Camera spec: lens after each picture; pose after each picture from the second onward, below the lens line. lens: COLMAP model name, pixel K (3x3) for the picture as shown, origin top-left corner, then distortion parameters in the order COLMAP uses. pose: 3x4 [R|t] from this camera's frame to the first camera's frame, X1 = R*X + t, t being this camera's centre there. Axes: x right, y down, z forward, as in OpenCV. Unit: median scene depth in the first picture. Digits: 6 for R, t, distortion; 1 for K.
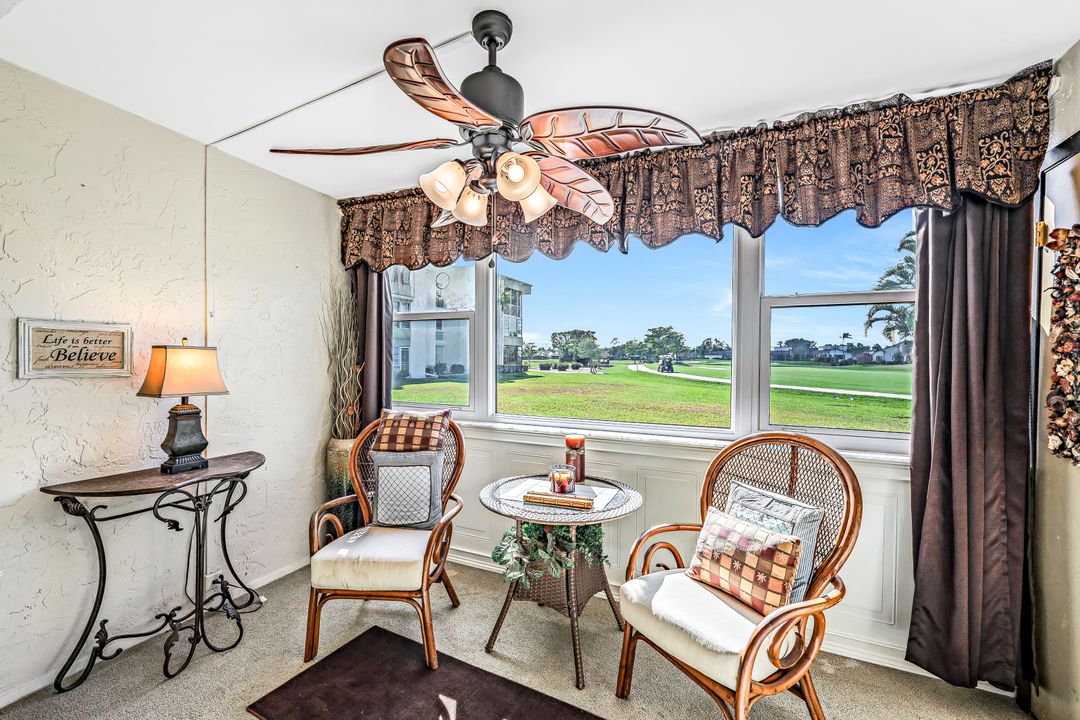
lens RADIAL K [[442.4, 0, 538.3], [0, 442.4, 362.1], [0, 0, 1]] dist [-0.003881, 0.000322]
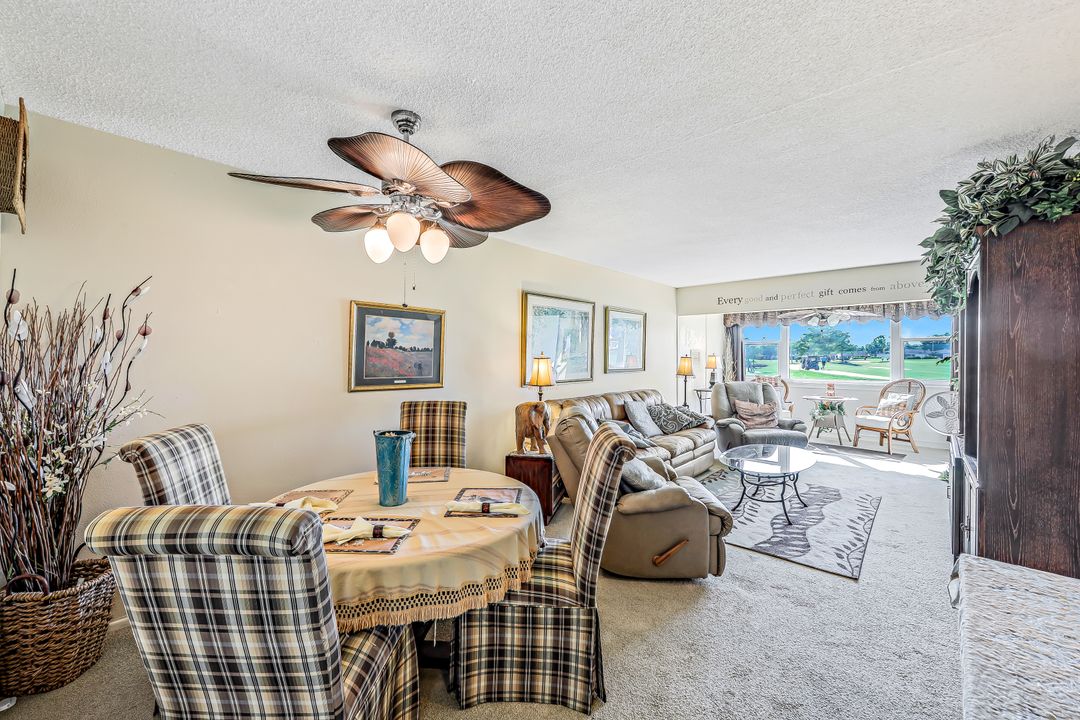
lens RADIAL K [[442.4, 0, 533.0], [0, 442.4, 358.7], [0, 0, 1]] dist [-0.003881, 0.000322]
pose [[0.955038, -0.007278, -0.296393, -1.247851], [0.004332, 0.999934, -0.010597, 0.026551], [0.296450, 0.008836, 0.955007, -3.255960]]
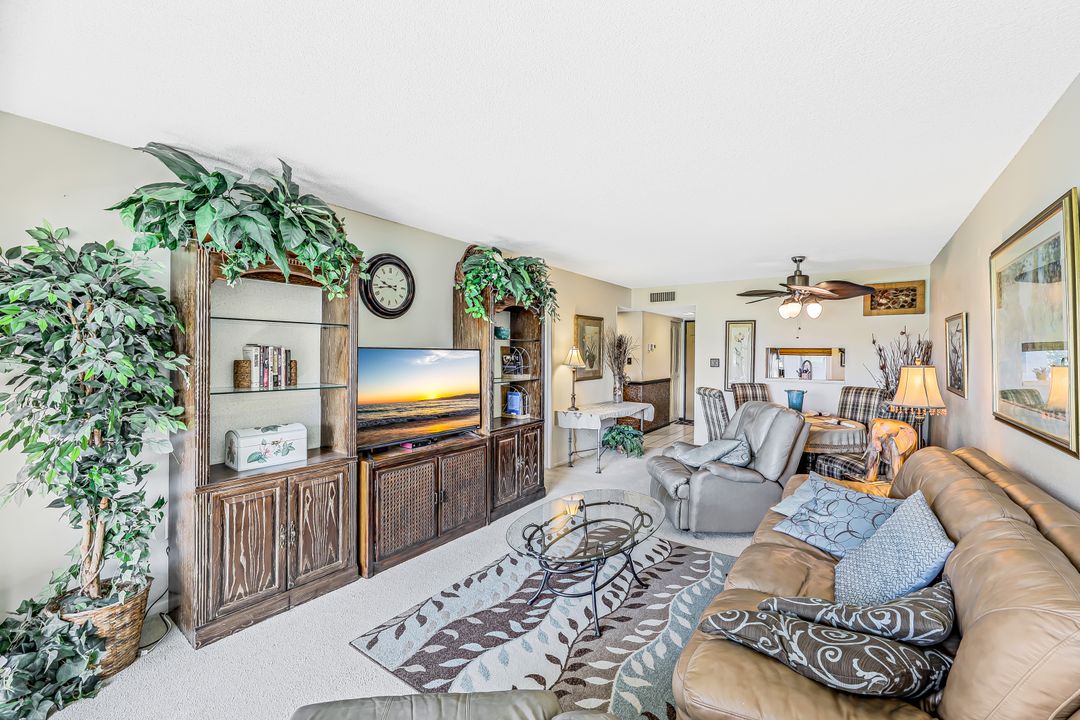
lens RADIAL K [[442.4, 0, 532.7], [0, 442.4, 355.8], [0, 0, 1]] dist [-0.003881, 0.000322]
pose [[-0.978500, -0.016152, 0.205612, -0.893769], [-0.011838, 0.999683, 0.022199, -0.051150], [-0.205905, 0.019287, -0.978382, 0.499428]]
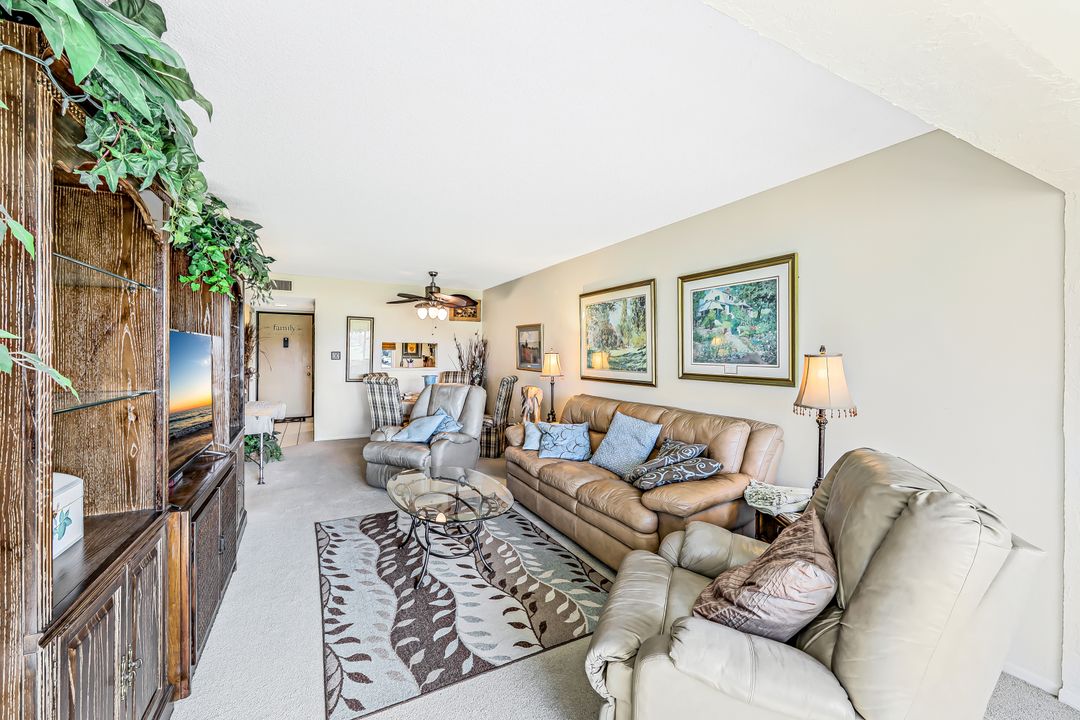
lens RADIAL K [[436.4, 0, 534.6], [0, 436.4, 353.3], [0, 0, 1]] dist [-0.001832, -0.000065]
pose [[-0.616383, -0.013040, -0.787338, 0.224263], [-0.024282, 0.999702, 0.002452, -0.003516], [0.787072, 0.020629, -0.616516, 0.300534]]
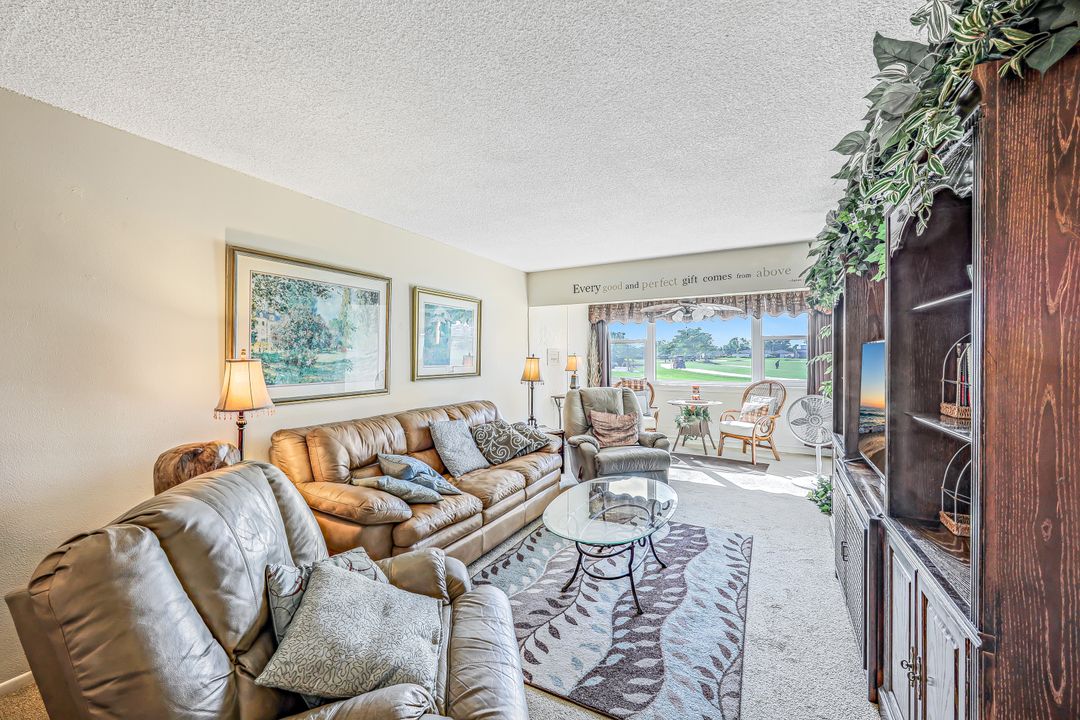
lens RADIAL K [[436.4, 0, 540.9], [0, 436.4, 359.8], [0, 0, 1]] dist [-0.001832, -0.000065]
pose [[0.998619, -0.011632, -0.051225, -0.962522], [0.011259, 0.999908, -0.007566, 0.017093], [0.051308, 0.006979, 0.998658, -2.340489]]
